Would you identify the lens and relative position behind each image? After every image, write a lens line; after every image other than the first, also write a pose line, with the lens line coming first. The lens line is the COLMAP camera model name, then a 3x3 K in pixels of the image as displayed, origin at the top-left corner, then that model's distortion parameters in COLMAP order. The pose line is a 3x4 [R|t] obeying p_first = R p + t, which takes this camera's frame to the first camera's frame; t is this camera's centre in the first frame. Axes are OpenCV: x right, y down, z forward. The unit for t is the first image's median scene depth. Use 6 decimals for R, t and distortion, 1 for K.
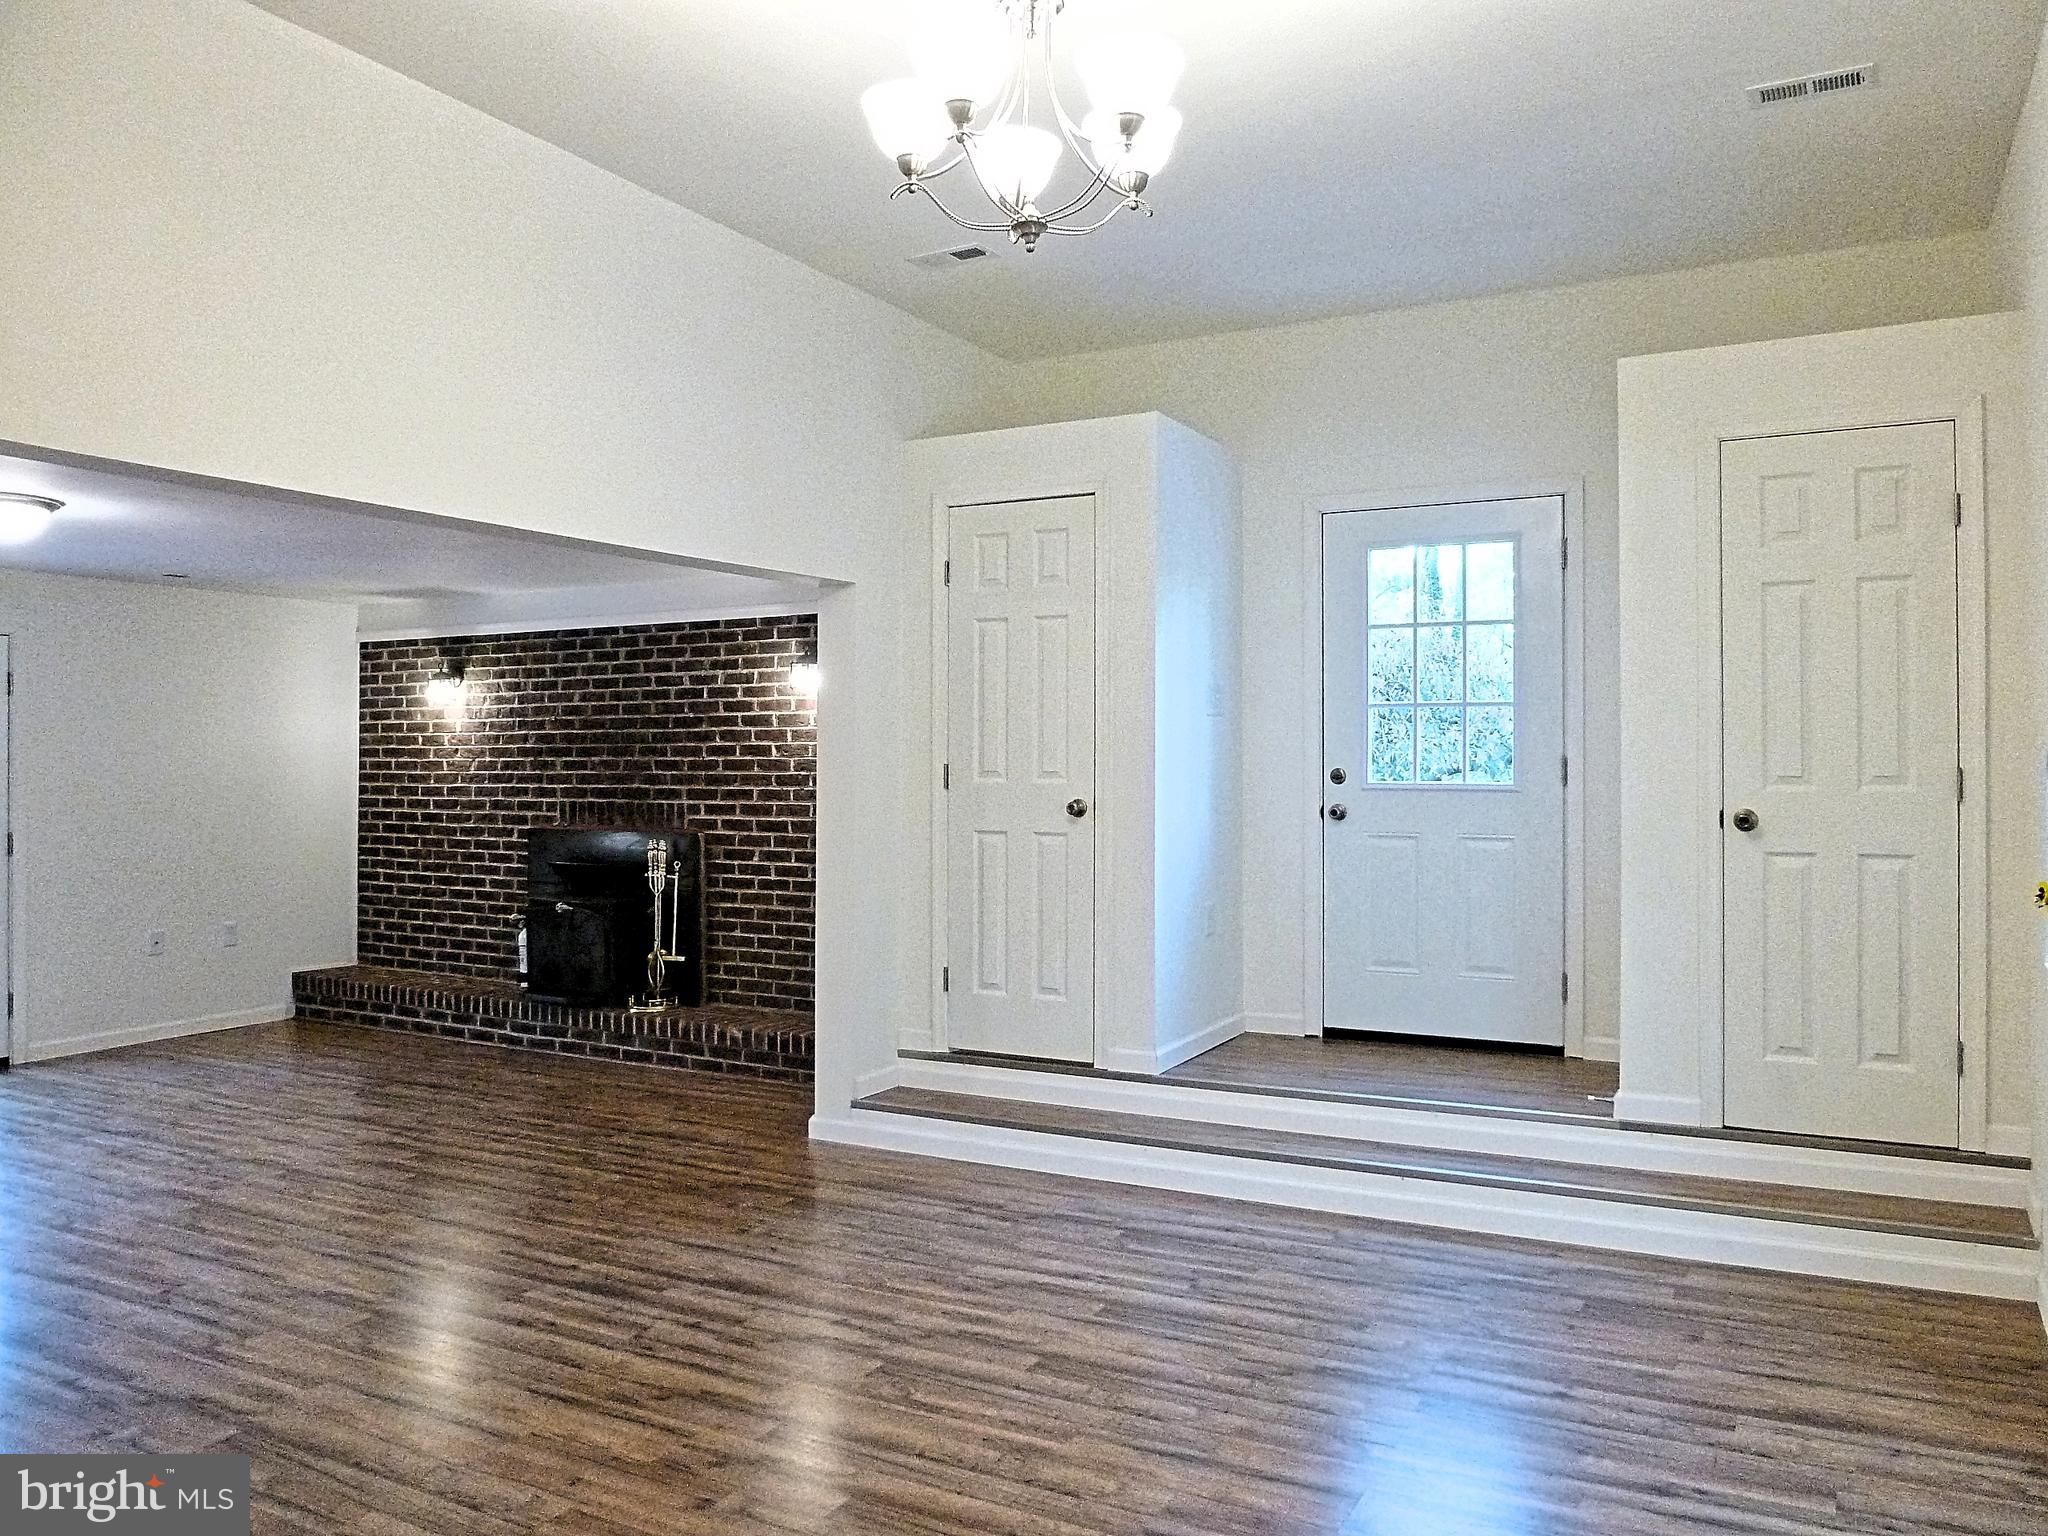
lens RADIAL K [[1498.2, 0, 1024.0], [0, 1498.2, 768.0], [0, 0, 1]] dist [-0.002762, -0.006109]
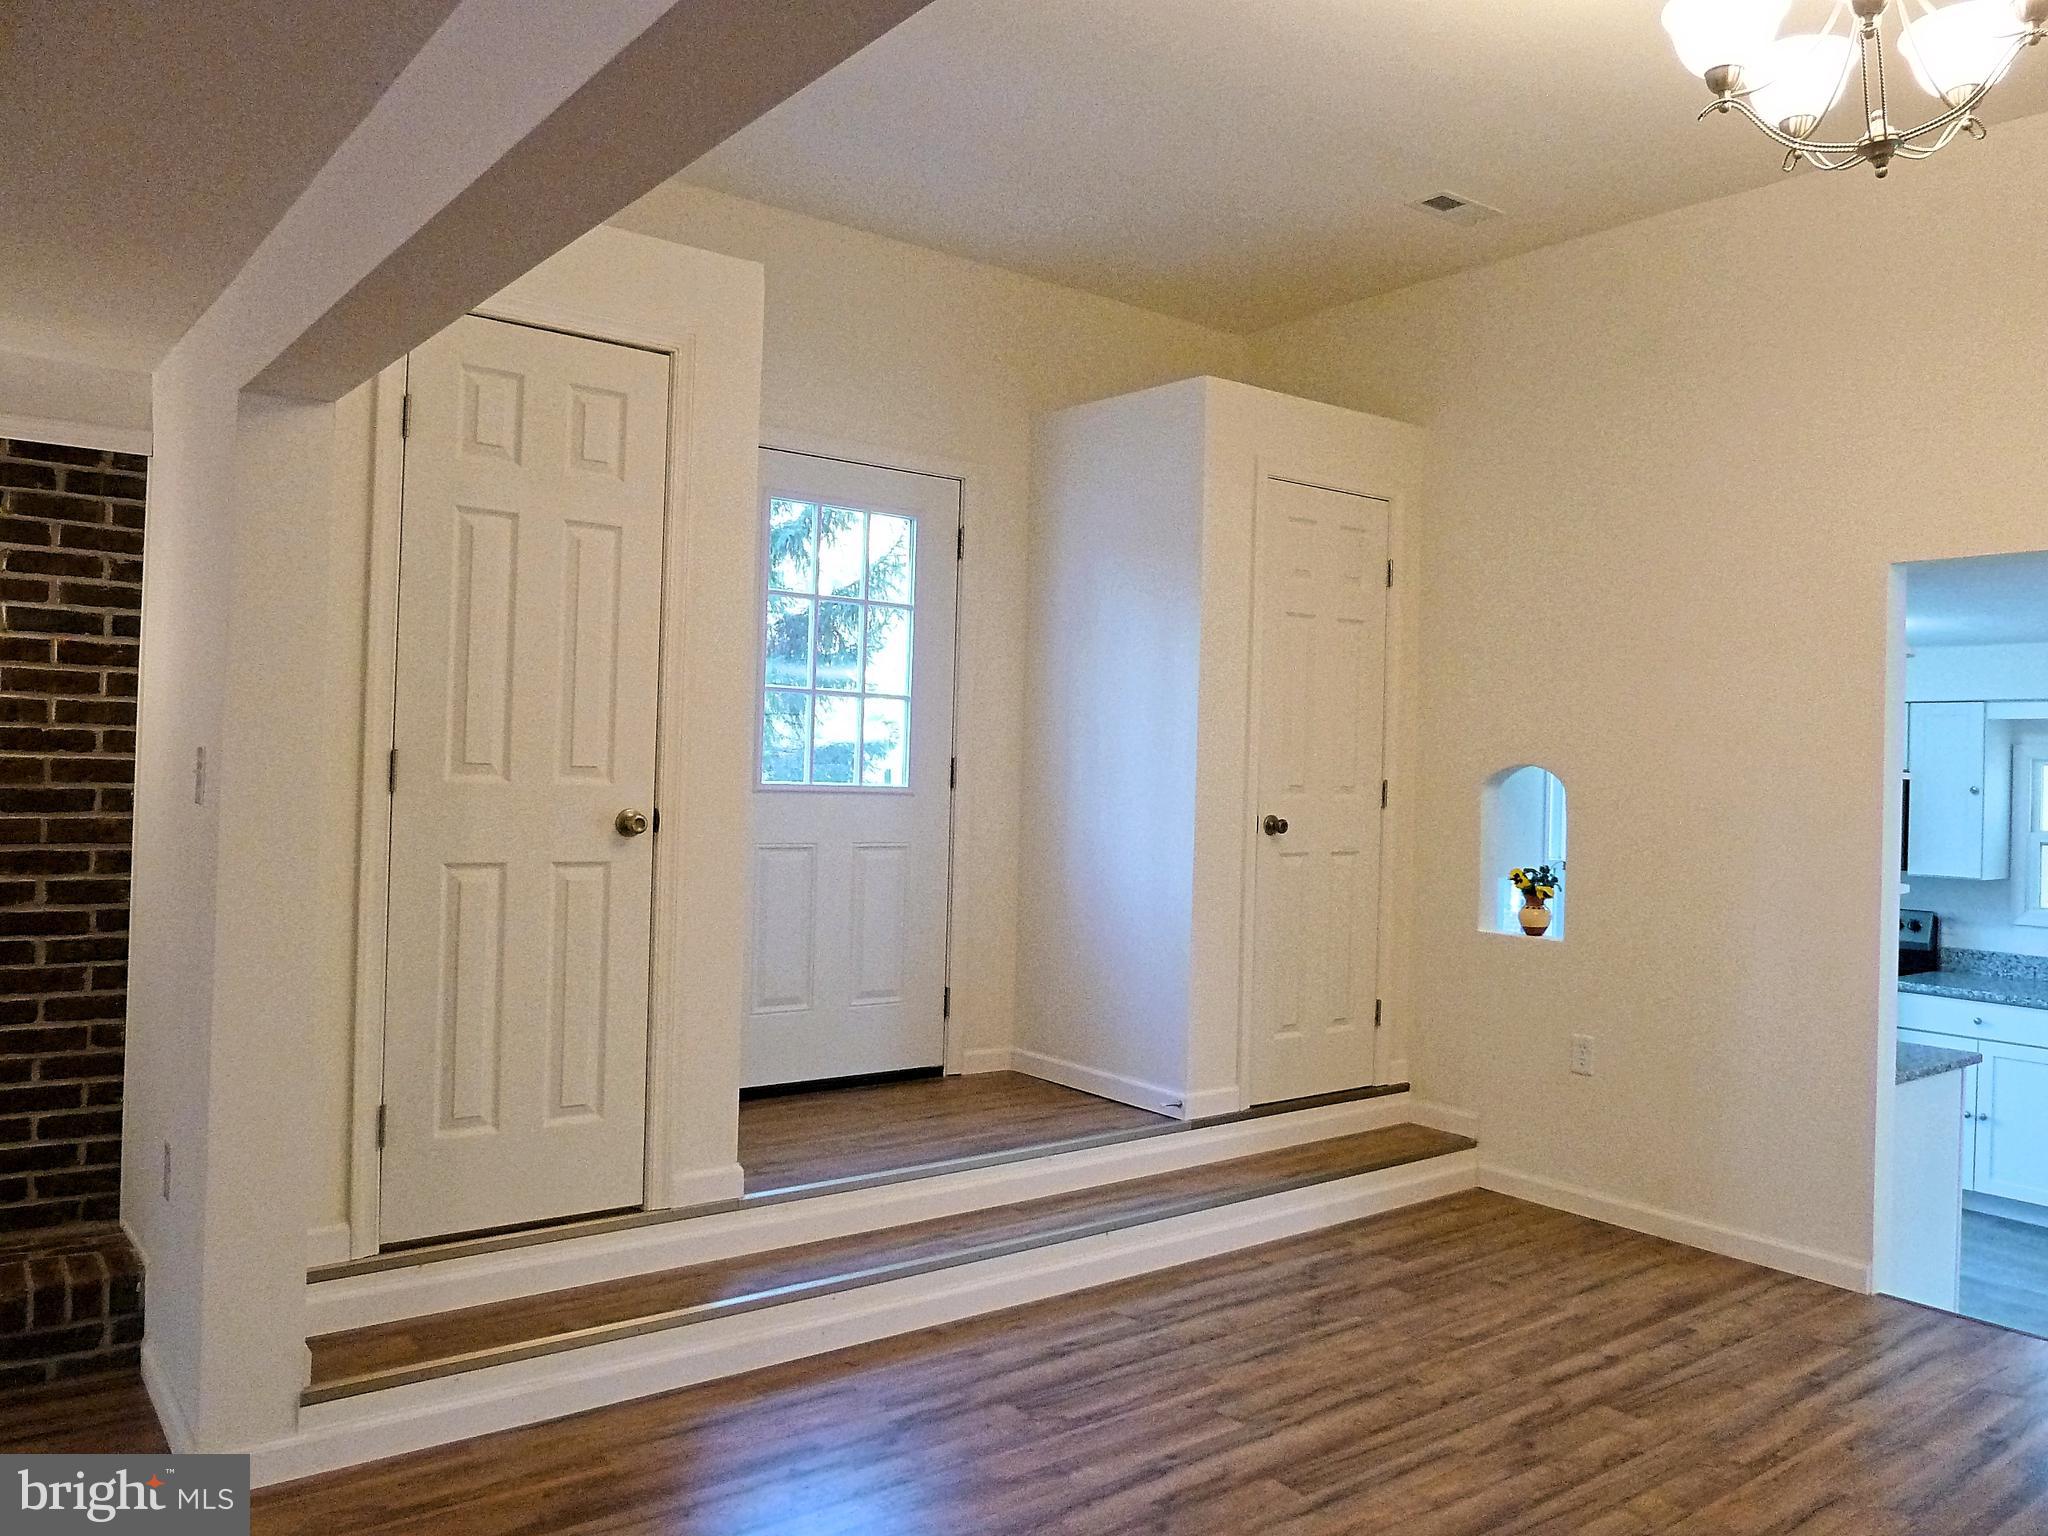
lens RADIAL K [[1517.3, 0, 1025.4], [0, 1517.3, 744.5], [0, 0, 1]] dist [-0.027342, -0.001797]
pose [[0.405068, 0.031963, 0.913728, -0.681848], [-0.026701, 0.999376, -0.023122, 0.006246], [-0.913897, -0.015032, 0.405668, 0.780721]]
